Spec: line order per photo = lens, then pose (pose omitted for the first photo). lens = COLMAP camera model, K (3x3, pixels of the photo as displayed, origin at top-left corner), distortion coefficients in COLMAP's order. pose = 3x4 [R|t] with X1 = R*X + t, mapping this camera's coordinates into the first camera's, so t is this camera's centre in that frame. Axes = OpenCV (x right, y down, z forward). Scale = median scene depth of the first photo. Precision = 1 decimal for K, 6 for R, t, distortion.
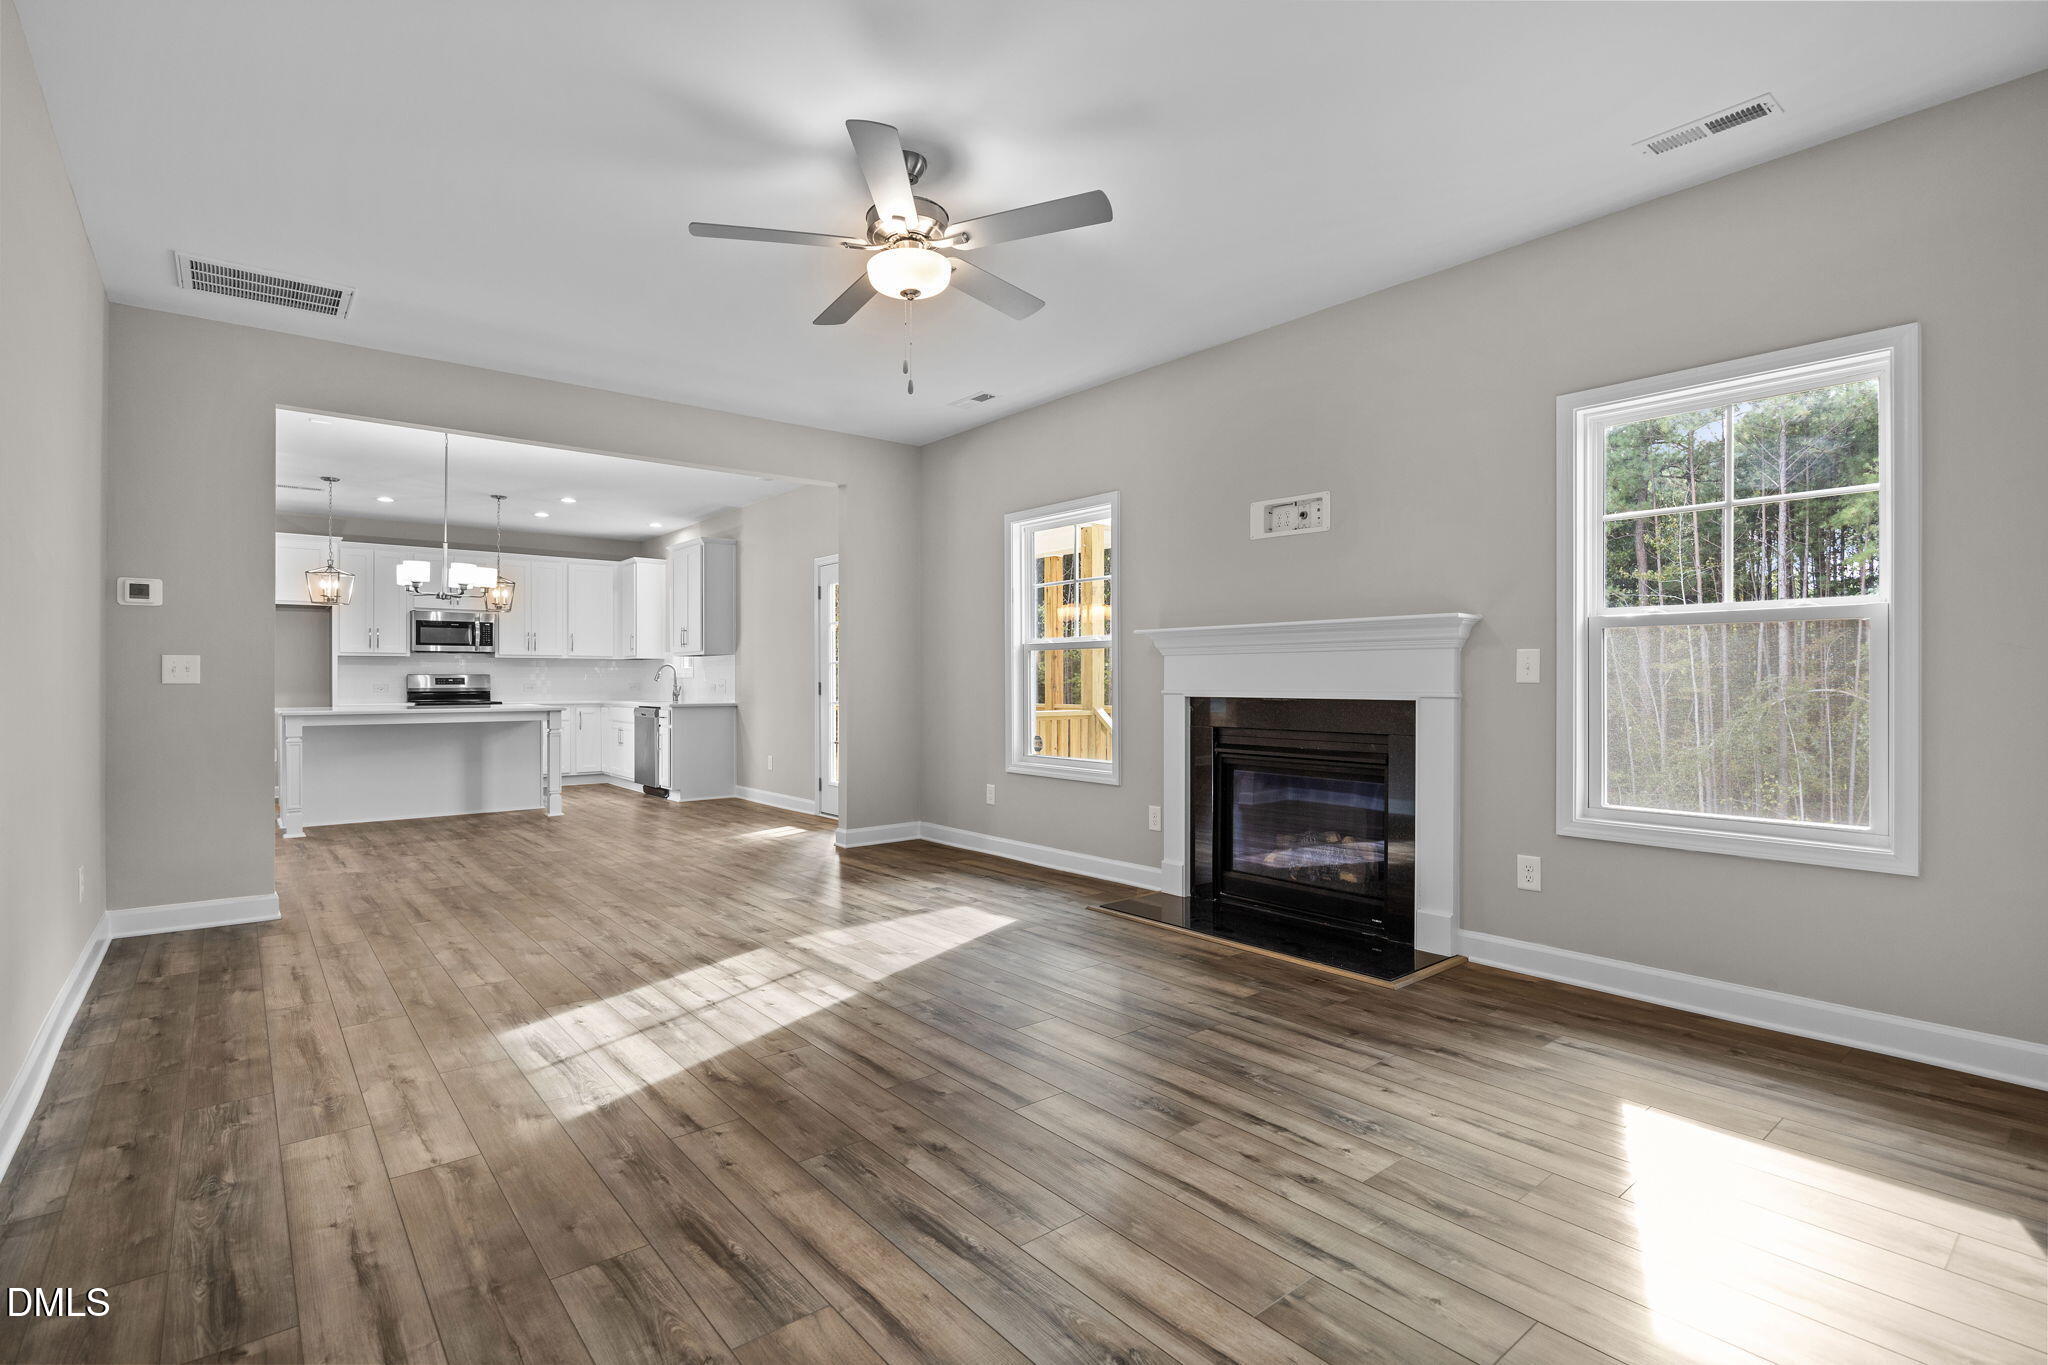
lens RADIAL K [[889.0, 0, 1011.9], [0, 889.0, 693.8], [0, 0, 1]] dist [-0.015875, 0.001305]
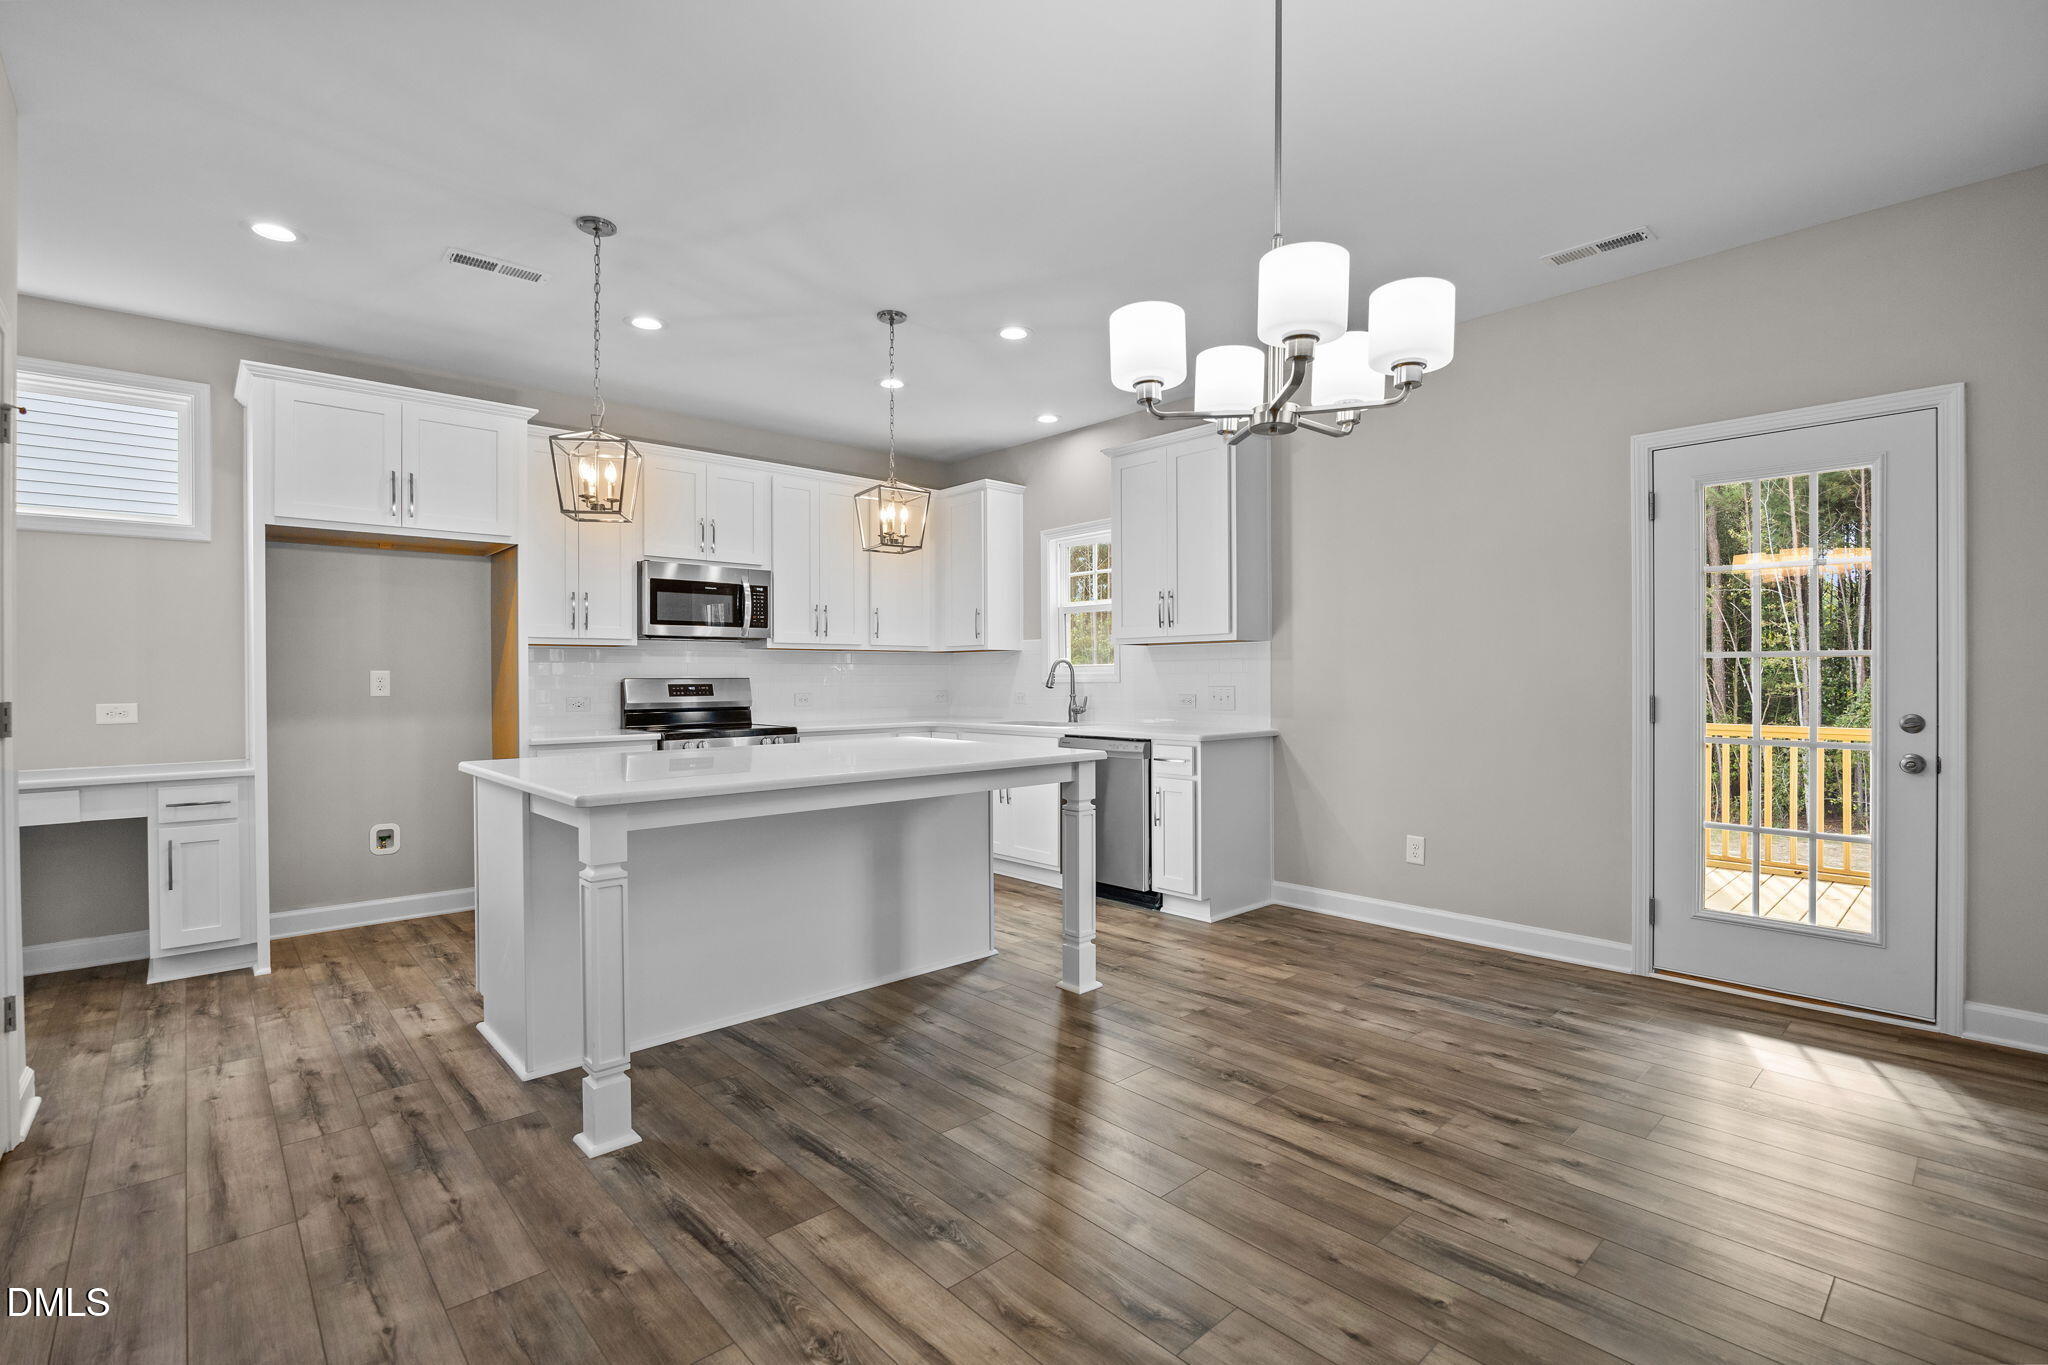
lens RADIAL K [[889.0, 0, 1017.2], [0, 889.0, 683.1], [0, 0, 1]] dist [-0.015875, 0.001305]
pose [[0.999913, -0.000892, 0.013154, -0.436470], [0.000968, 0.999983, -0.005739, -0.015513], [-0.013149, 0.005751, 0.999897, 0.437201]]
